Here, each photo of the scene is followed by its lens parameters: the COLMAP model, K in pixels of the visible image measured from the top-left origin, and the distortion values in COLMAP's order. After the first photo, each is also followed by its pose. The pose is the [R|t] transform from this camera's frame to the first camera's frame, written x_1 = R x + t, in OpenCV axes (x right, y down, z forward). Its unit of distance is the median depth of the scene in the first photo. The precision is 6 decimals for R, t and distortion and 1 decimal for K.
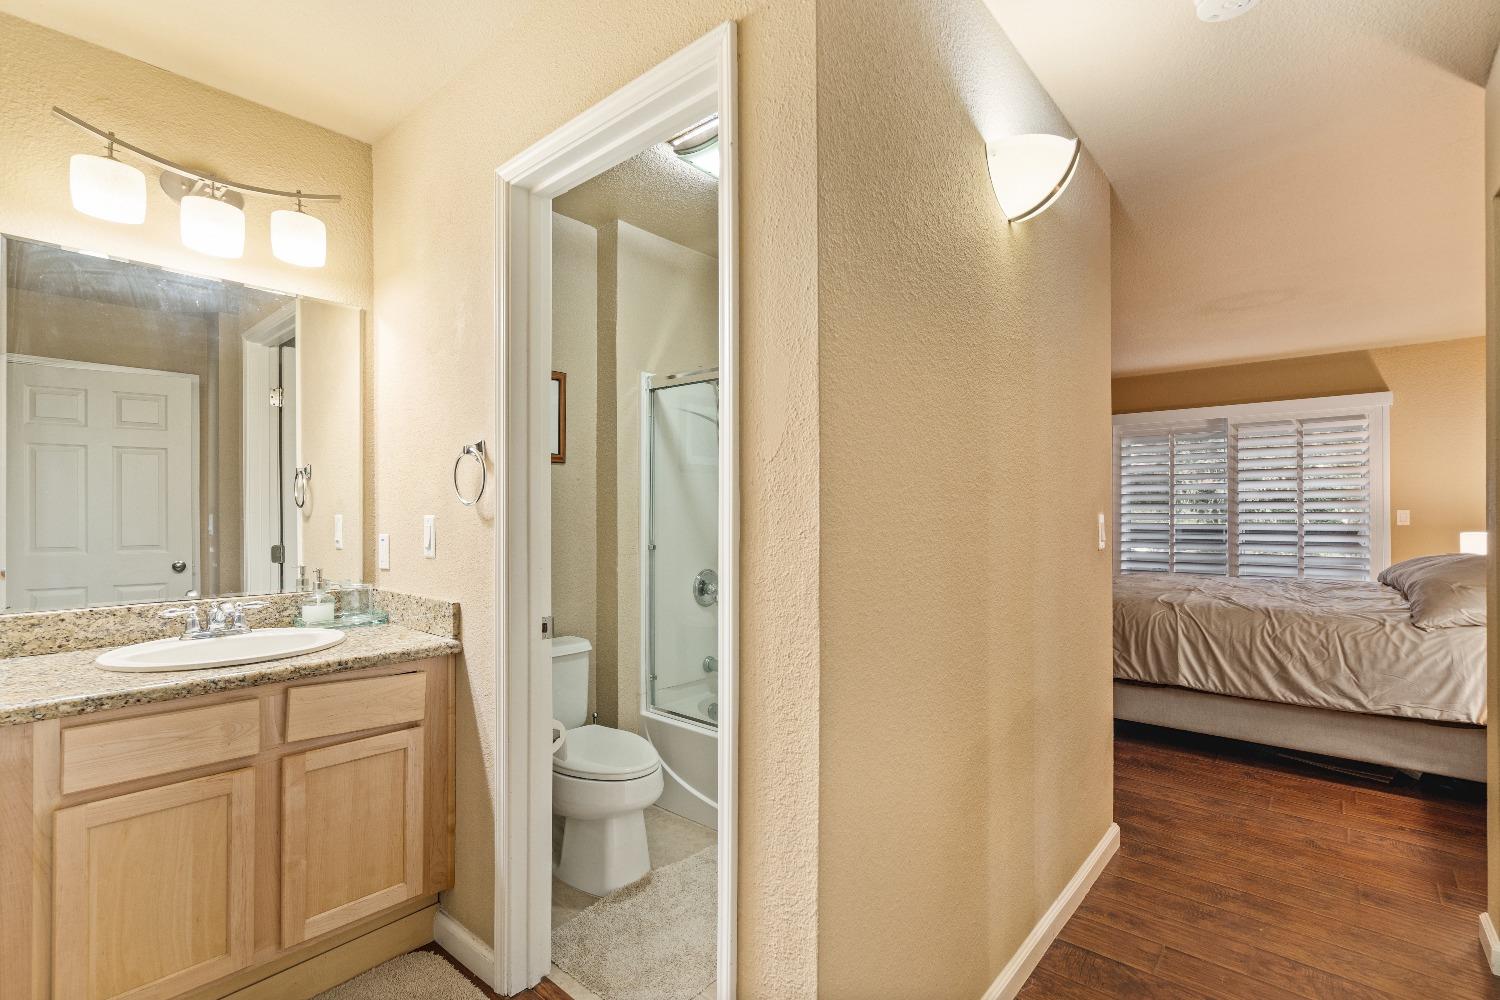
lens RADIAL K [[688.3, 0, 749.8], [0, 688.3, 503.0], [0, 0, 1]] dist [-0.005461, 0.003901]
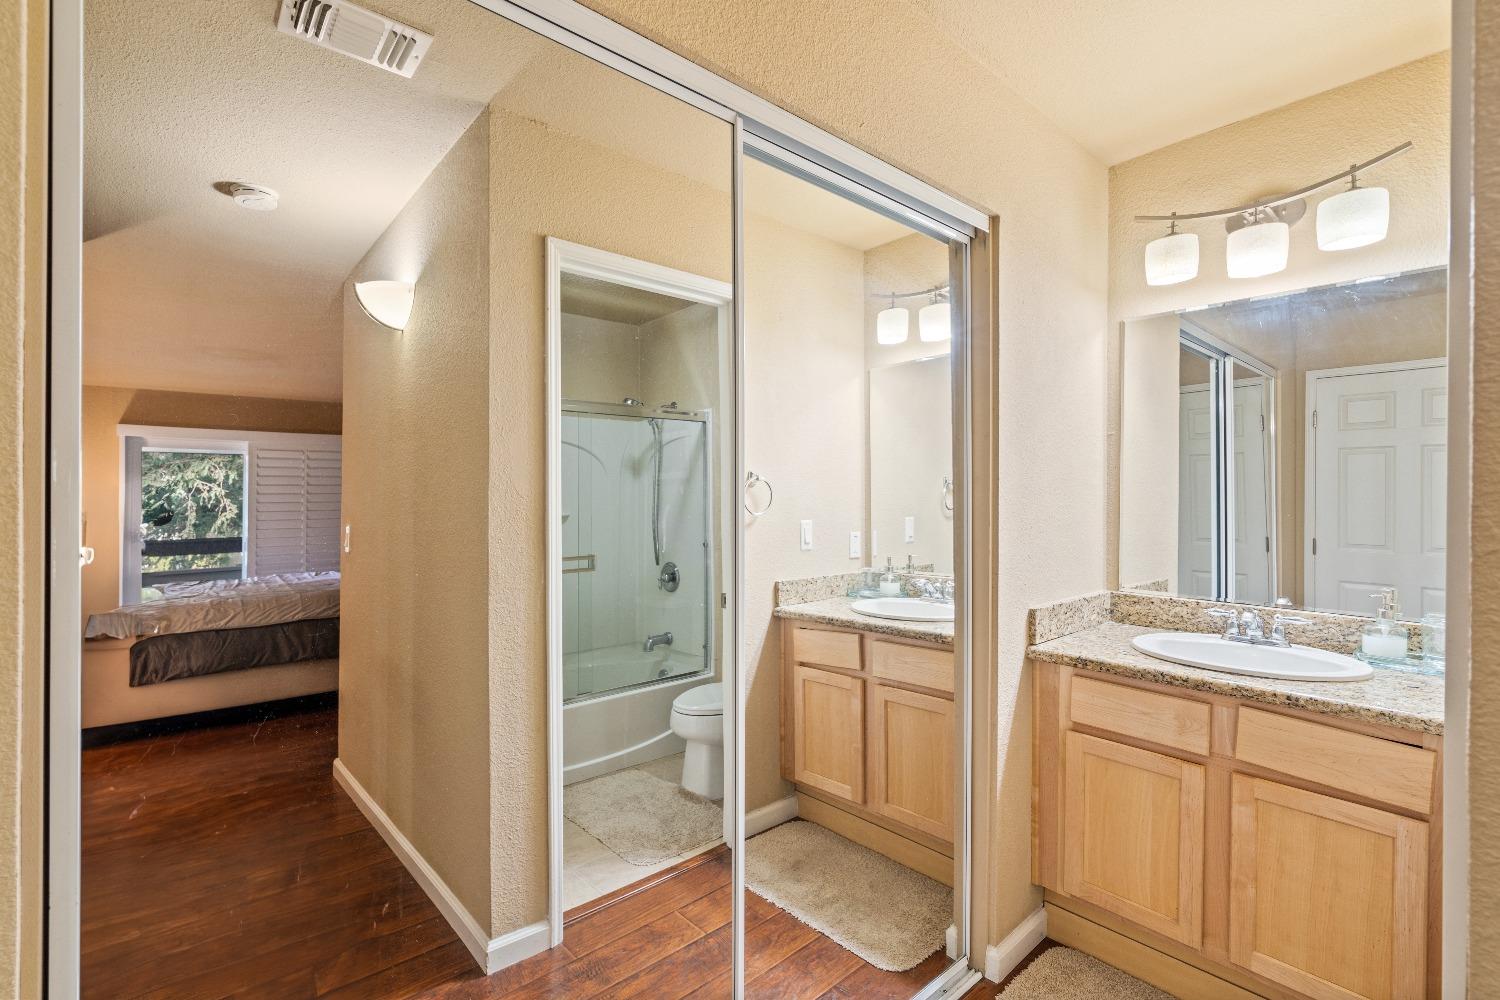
lens RADIAL K [[688.3, 0, 747.9], [0, 688.3, 496.8], [0, 0, 1]] dist [-0.005461, 0.003901]
pose [[-0.129991, 0.002469, -0.991512, 0.412117], [0.001602, 0.999996, 0.002280, -0.036360], [0.991514, -0.001292, -0.129994, 0.426594]]
